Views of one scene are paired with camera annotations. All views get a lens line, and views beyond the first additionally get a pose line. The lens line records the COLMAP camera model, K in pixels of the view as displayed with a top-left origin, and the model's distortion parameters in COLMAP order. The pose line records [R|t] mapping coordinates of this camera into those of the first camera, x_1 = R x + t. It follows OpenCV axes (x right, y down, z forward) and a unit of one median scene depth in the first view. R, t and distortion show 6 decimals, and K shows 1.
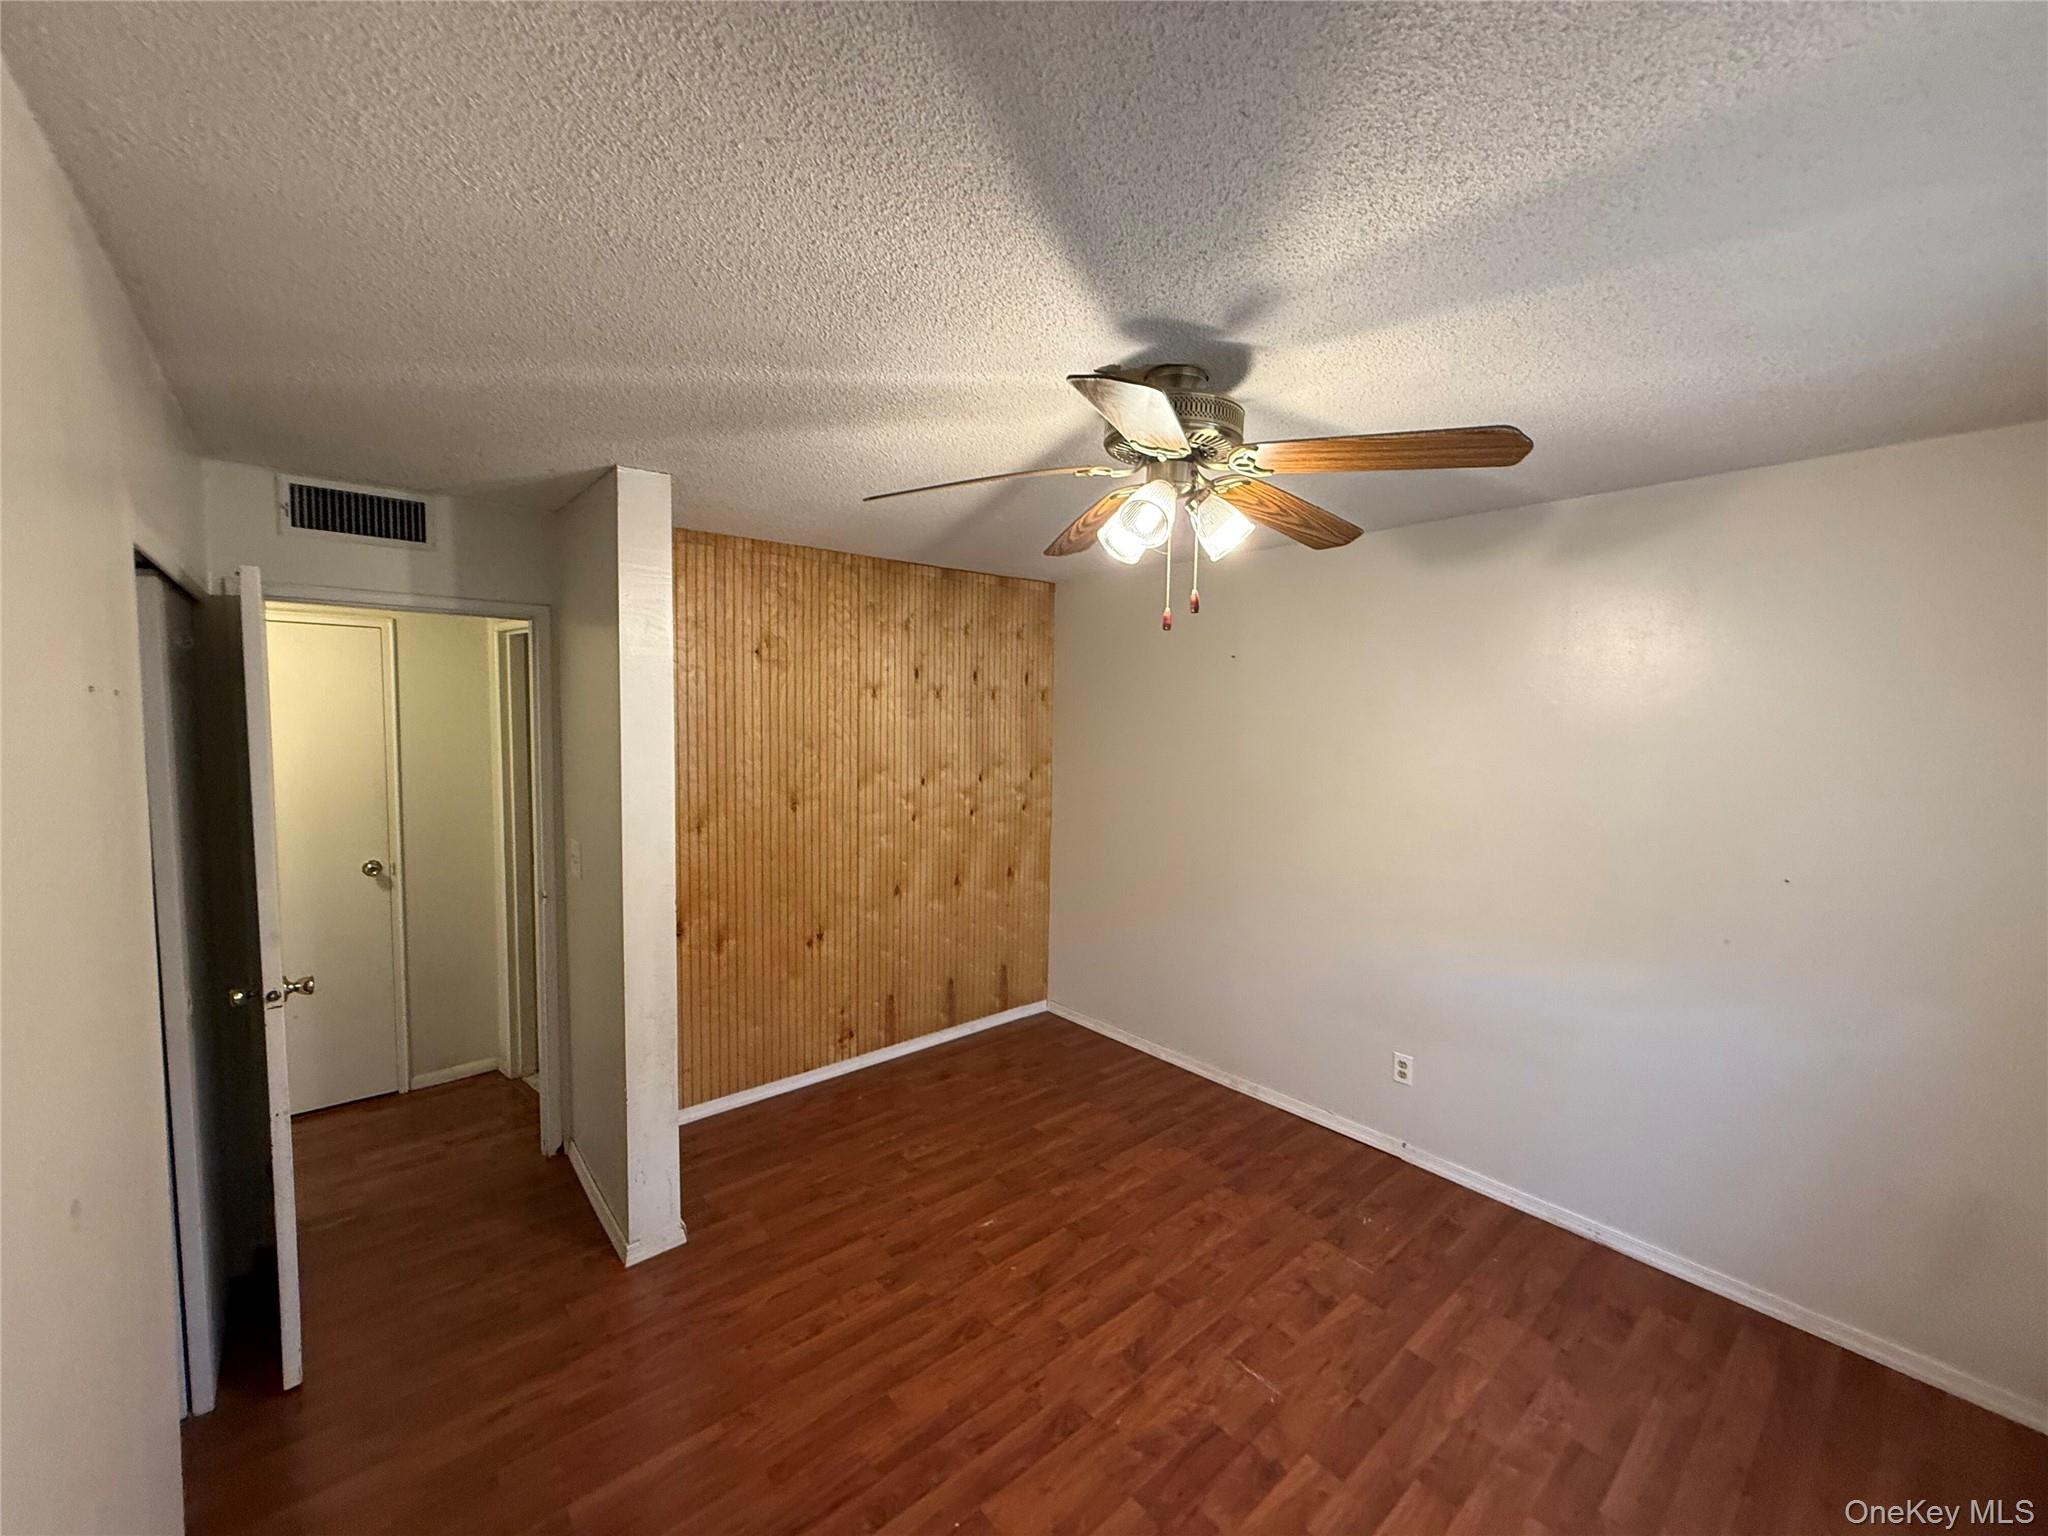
lens RADIAL K [[810.3, 0, 1023.0], [0, 810.3, 767.2], [0, 0, 1]] dist [-0.001640, -0.000024]
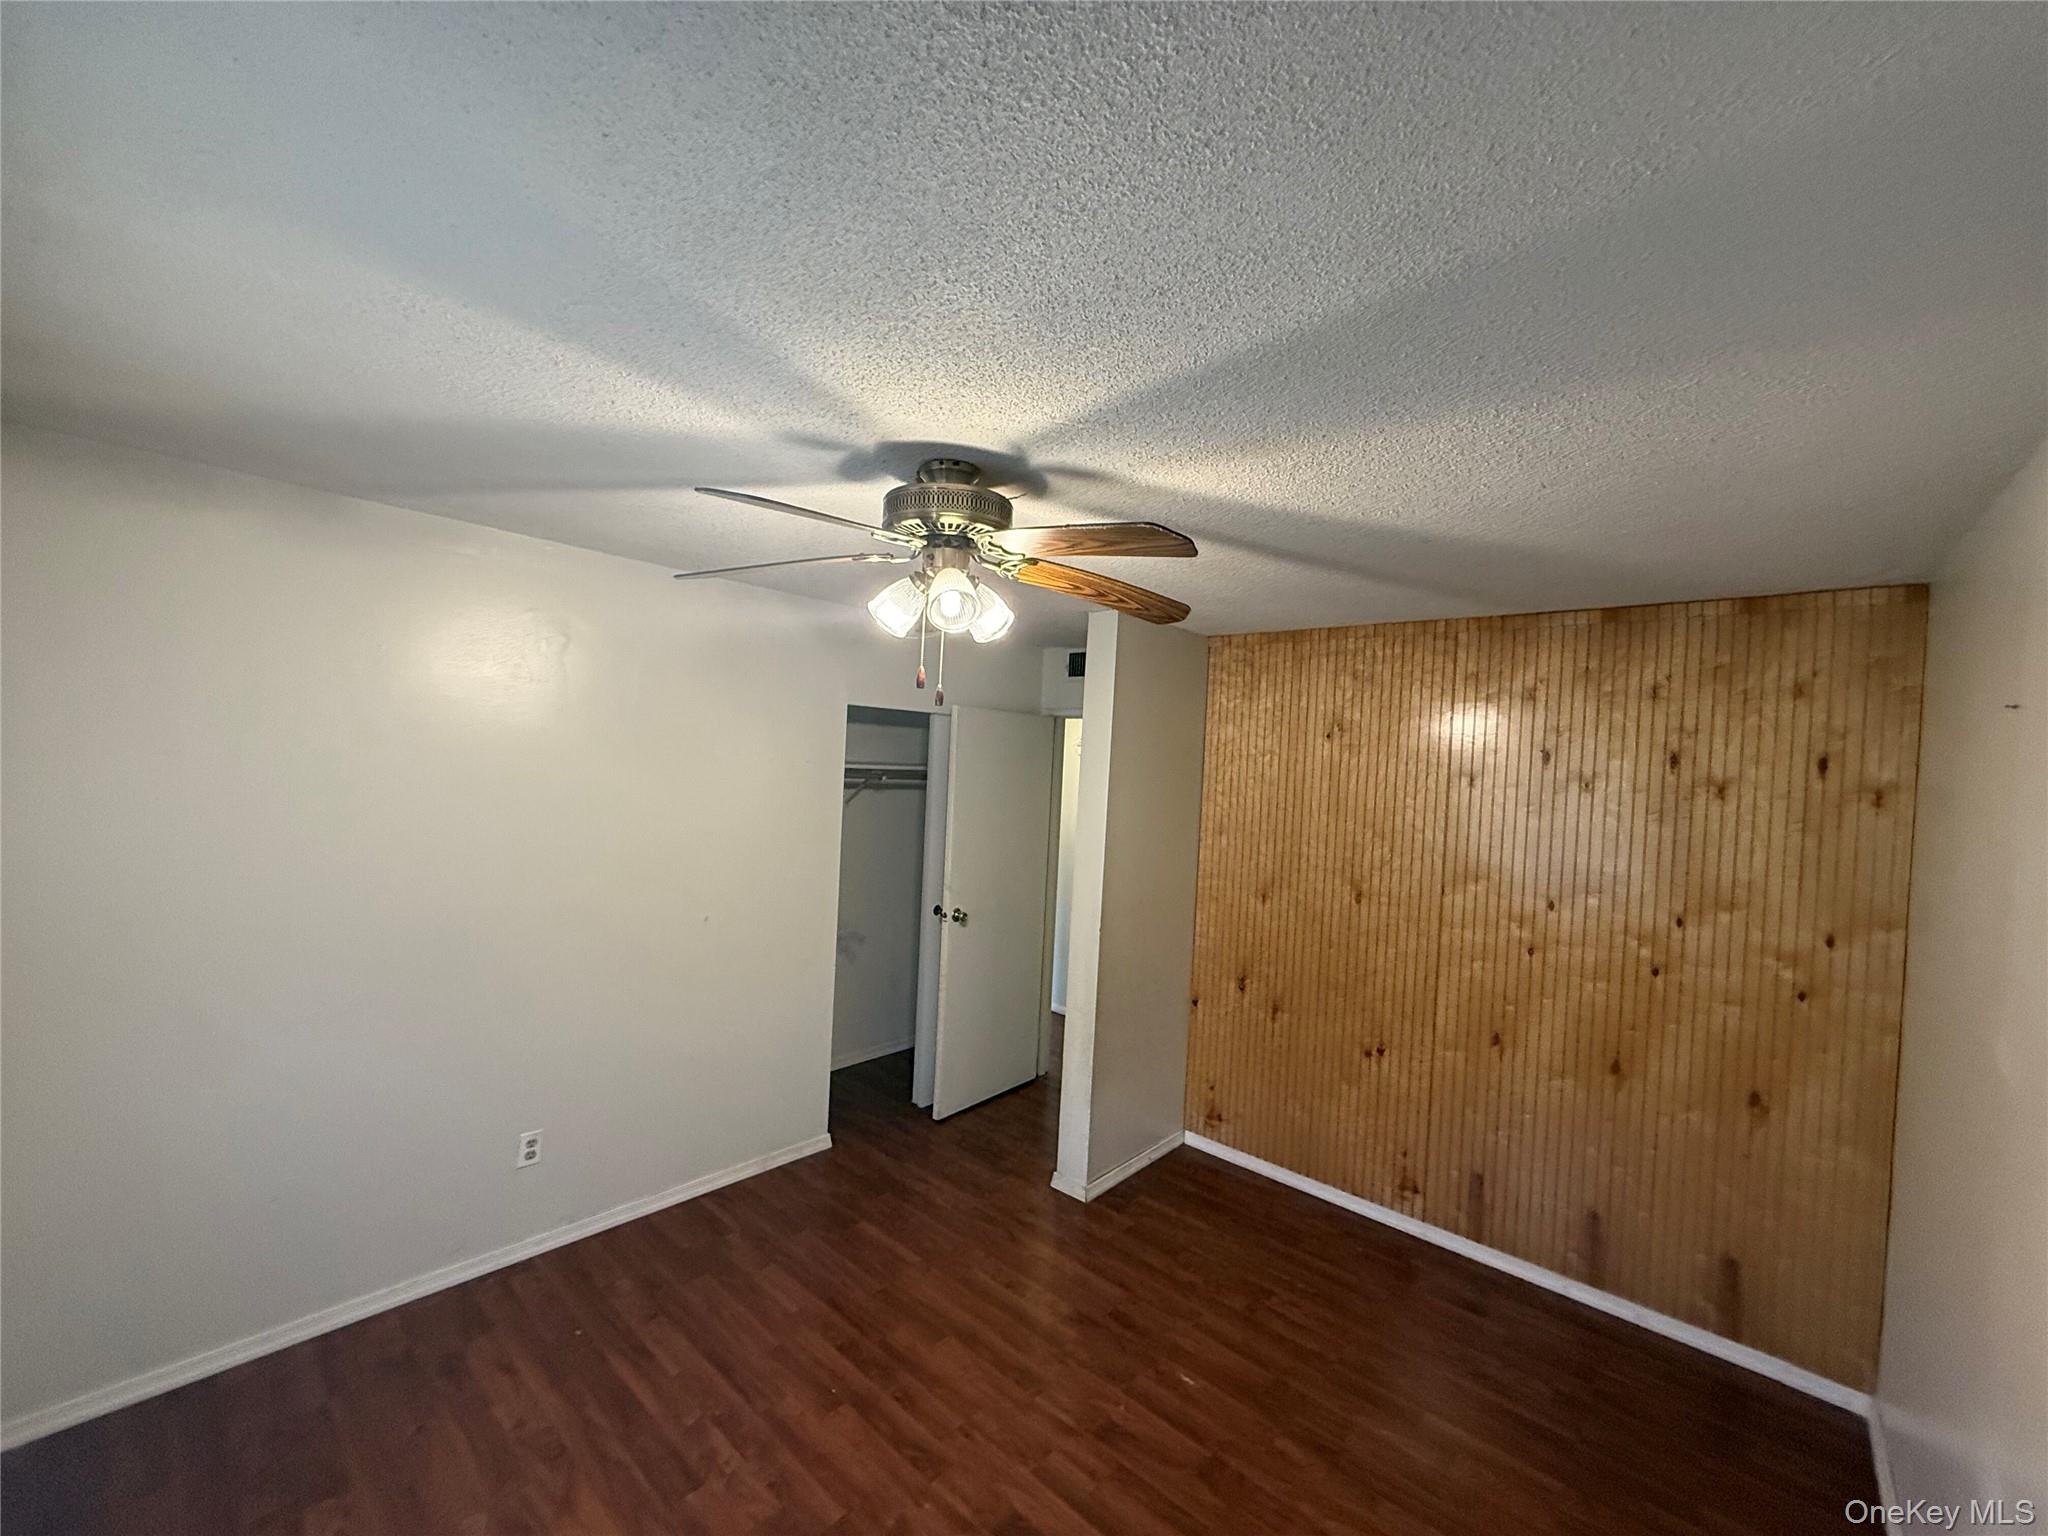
lens RADIAL K [[810.3, 0, 1023.0], [0, 810.3, 767.2], [0, 0, 1]] dist [-0.001640, -0.000024]
pose [[0.132921, 0.002617, -0.991123, 0.616022], [-0.119588, 0.992733, -0.013417, -0.044746], [0.983886, 0.120309, 0.132268, 0.490100]]
